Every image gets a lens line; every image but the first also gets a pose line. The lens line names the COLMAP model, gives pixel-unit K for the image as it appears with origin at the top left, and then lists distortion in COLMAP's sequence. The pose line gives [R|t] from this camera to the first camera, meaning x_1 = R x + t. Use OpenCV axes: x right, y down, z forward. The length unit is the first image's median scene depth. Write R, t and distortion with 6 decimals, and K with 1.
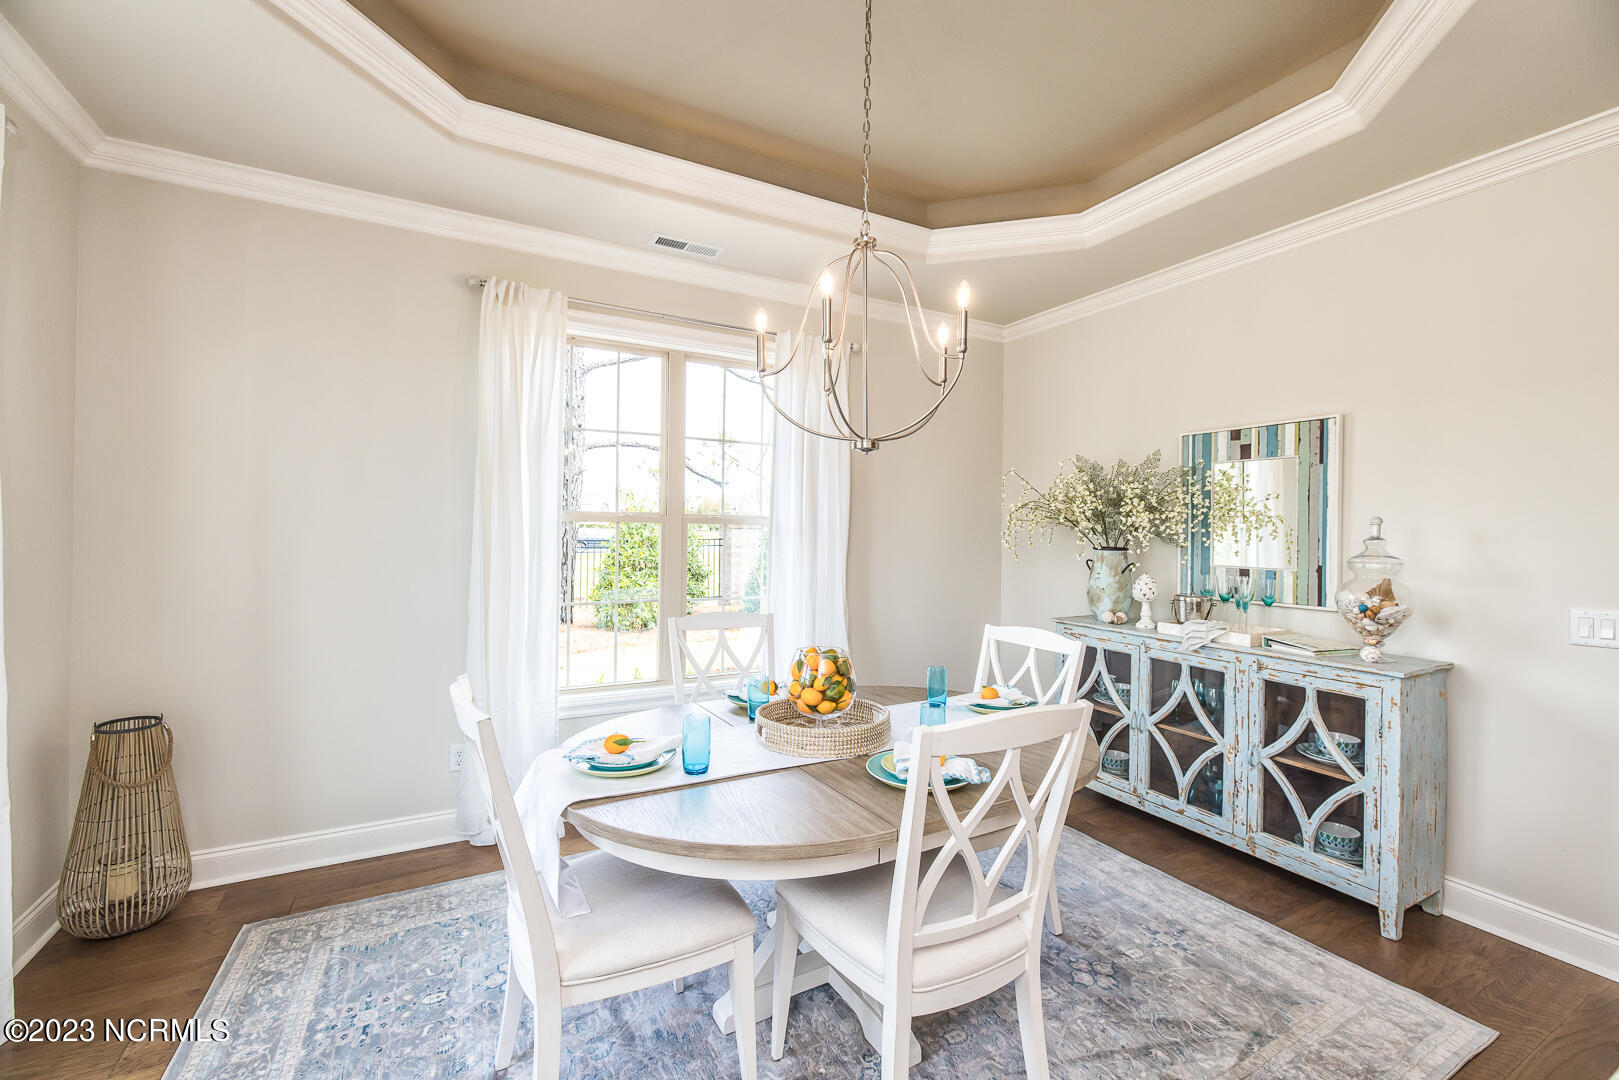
lens RADIAL K [[672.6, 0, 810.4], [0, 672.6, 531.3], [0, 0, 1]] dist [-0.001662, 0.000041]
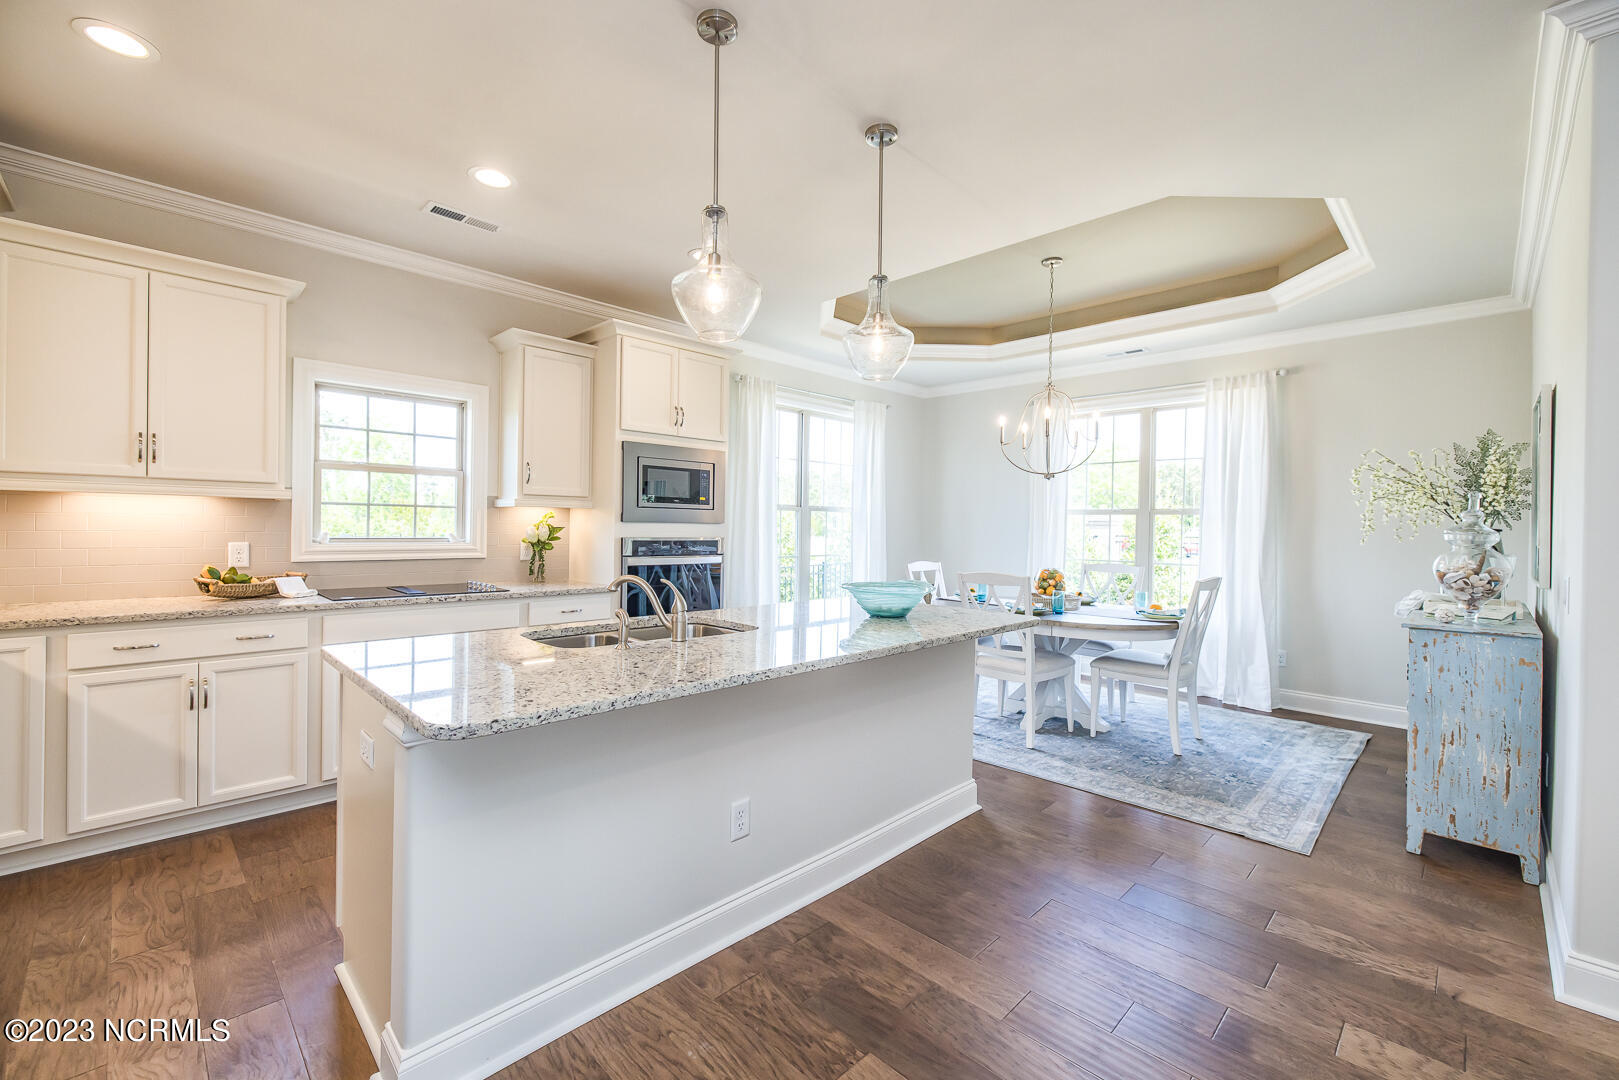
lens RADIAL K [[672.6, 0, 810.4], [0, 672.6, 531.3], [0, 0, 1]] dist [-0.001662, 0.000041]
pose [[0.285480, 0.000058, -0.958385, 1.293296], [-0.008977, 0.999956, -0.002614, 0.044683], [0.958343, 0.009349, 0.285468, -0.265882]]
